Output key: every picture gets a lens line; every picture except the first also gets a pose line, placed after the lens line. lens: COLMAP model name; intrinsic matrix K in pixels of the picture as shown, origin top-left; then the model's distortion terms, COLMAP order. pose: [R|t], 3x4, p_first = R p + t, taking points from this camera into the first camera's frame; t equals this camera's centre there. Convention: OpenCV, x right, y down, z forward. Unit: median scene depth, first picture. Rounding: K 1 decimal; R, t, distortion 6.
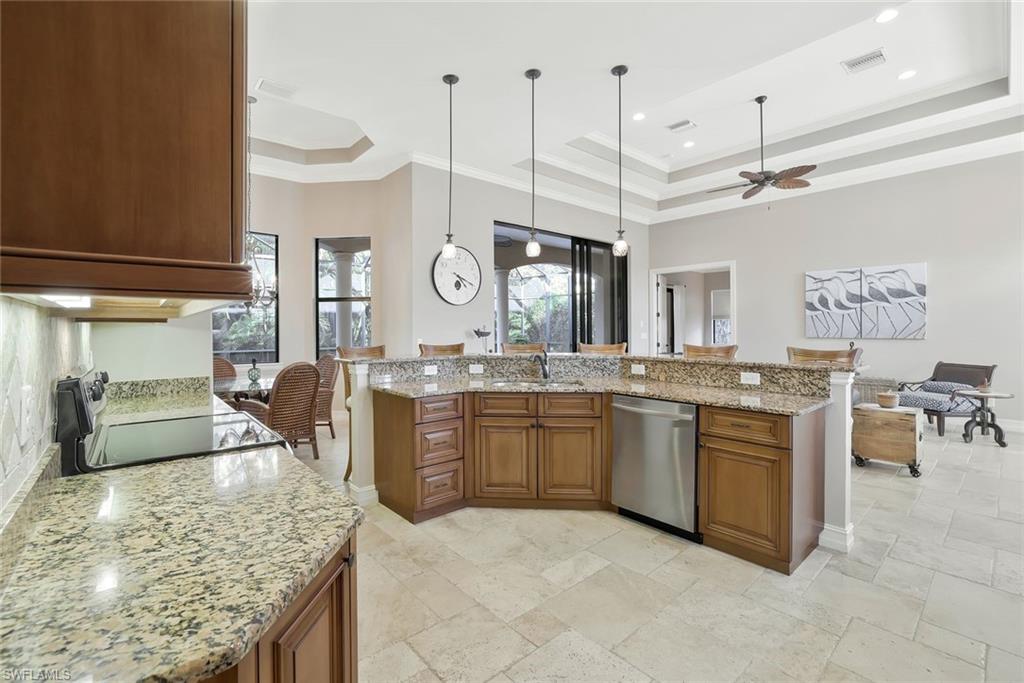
lens RADIAL K [[443.7, 0, 493.5], [0, 443.7, 327.1], [0, 0, 1]] dist [-0.039157, 0.018767]
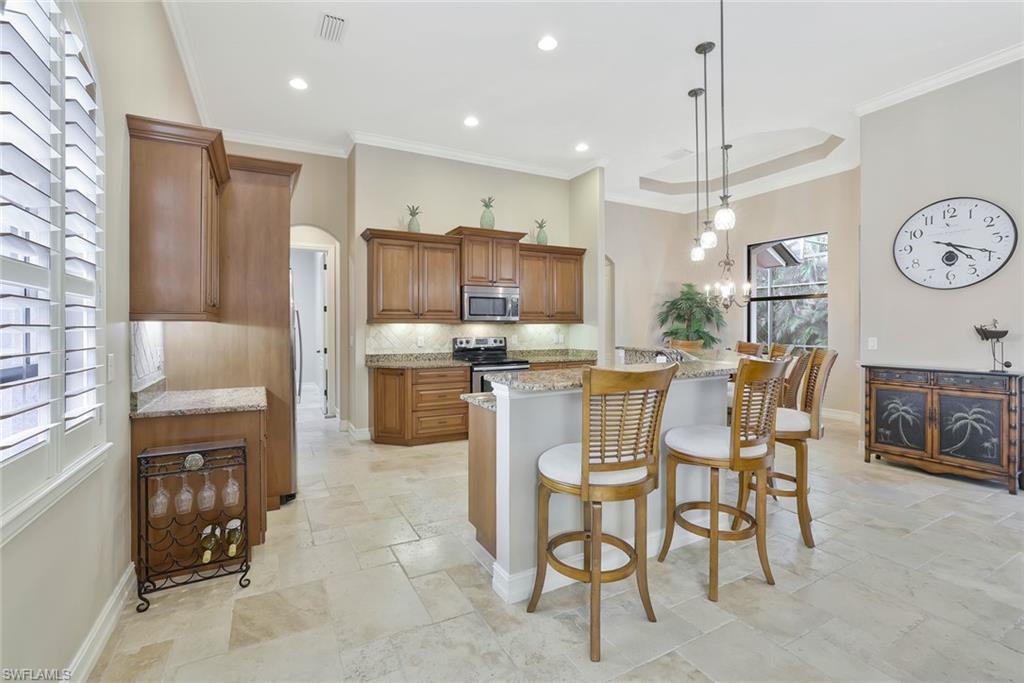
lens RADIAL K [[452.4, 0, 497.3], [0, 452.4, 330.5], [0, 0, 1]] dist [-0.045832, 0.019378]
pose [[-0.212549, 0.012170, -0.977075, 0.677927], [0.006255, 0.999919, 0.011094, -0.001141], [0.977130, -0.003754, -0.212608, 0.487299]]
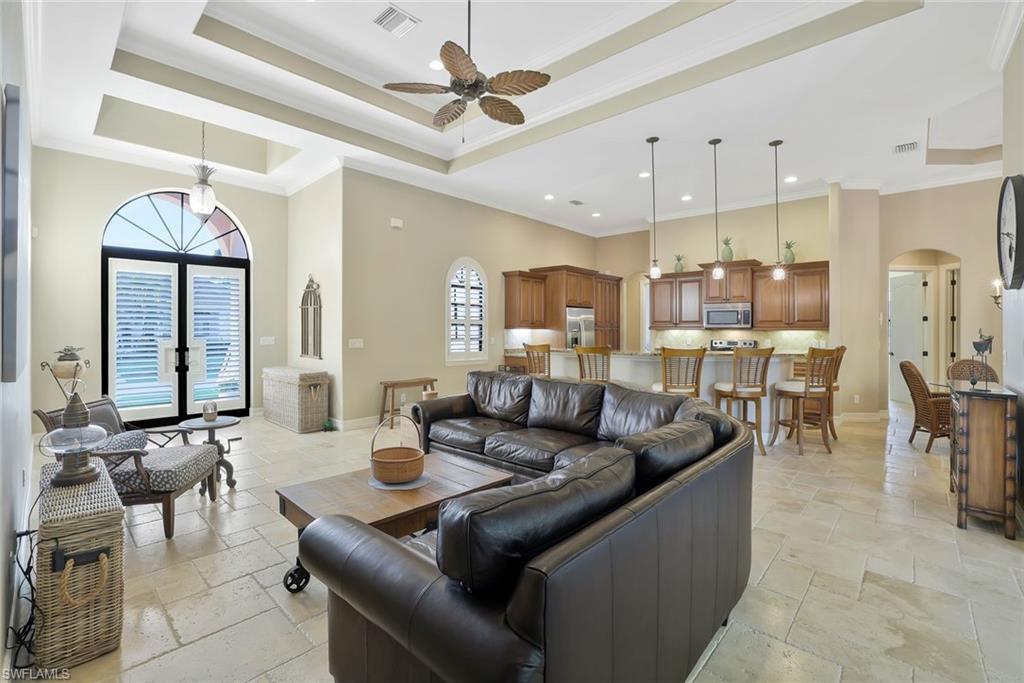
lens RADIAL K [[443.7, 0, 493.5], [0, 443.7, 327.1], [0, 0, 1]] dist [-0.039157, 0.018767]
pose [[-0.993814, -0.001172, -0.111053, 0.554398], [-0.000490, 0.999981, -0.006164, -0.004781], [0.111058, -0.006072, -0.993795, 1.396454]]
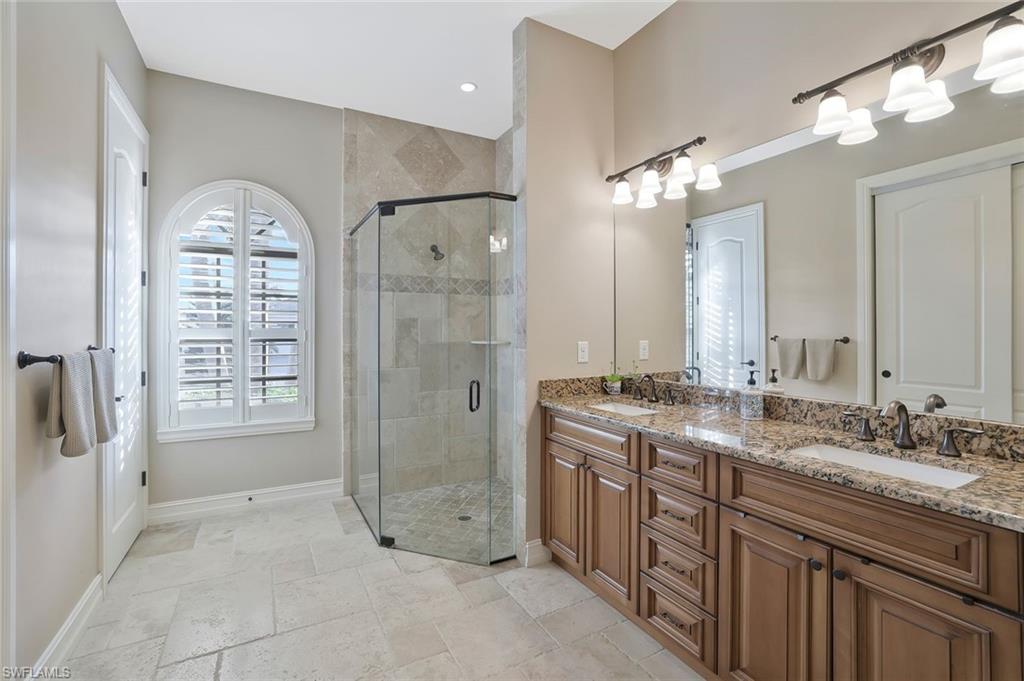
lens RADIAL K [[452.4, 0, 497.3], [0, 452.4, 329.5], [0, 0, 1]] dist [-0.045832, 0.019378]
pose [[-0.977359, 0.006207, 0.211495, 0.143967], [0.003510, 0.999908, -0.013126, -0.026203], [-0.211557, -0.012087, -0.977291, 0.642367]]
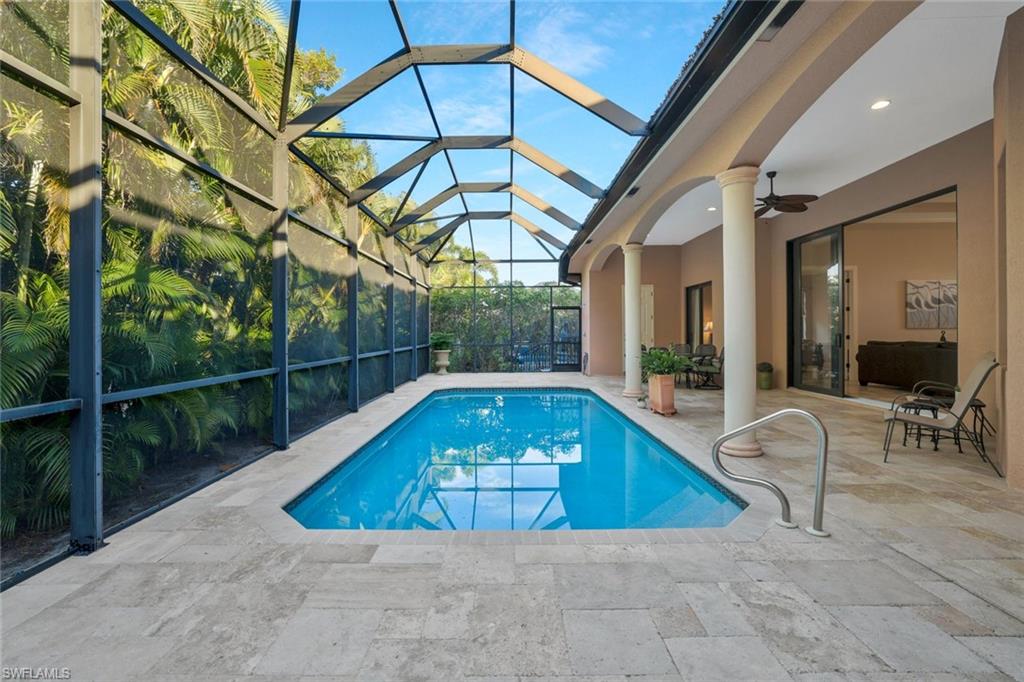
lens RADIAL K [[452.4, 0, 497.3], [0, 452.4, 330.0], [0, 0, 1]] dist [-0.045832, 0.019378]
pose [[0.649086, 0.002228, 0.760712, -1.304911], [0.000990, 0.999992, -0.003773, 0.036903], [-0.760715, 0.003201, 0.649079, 1.225482]]
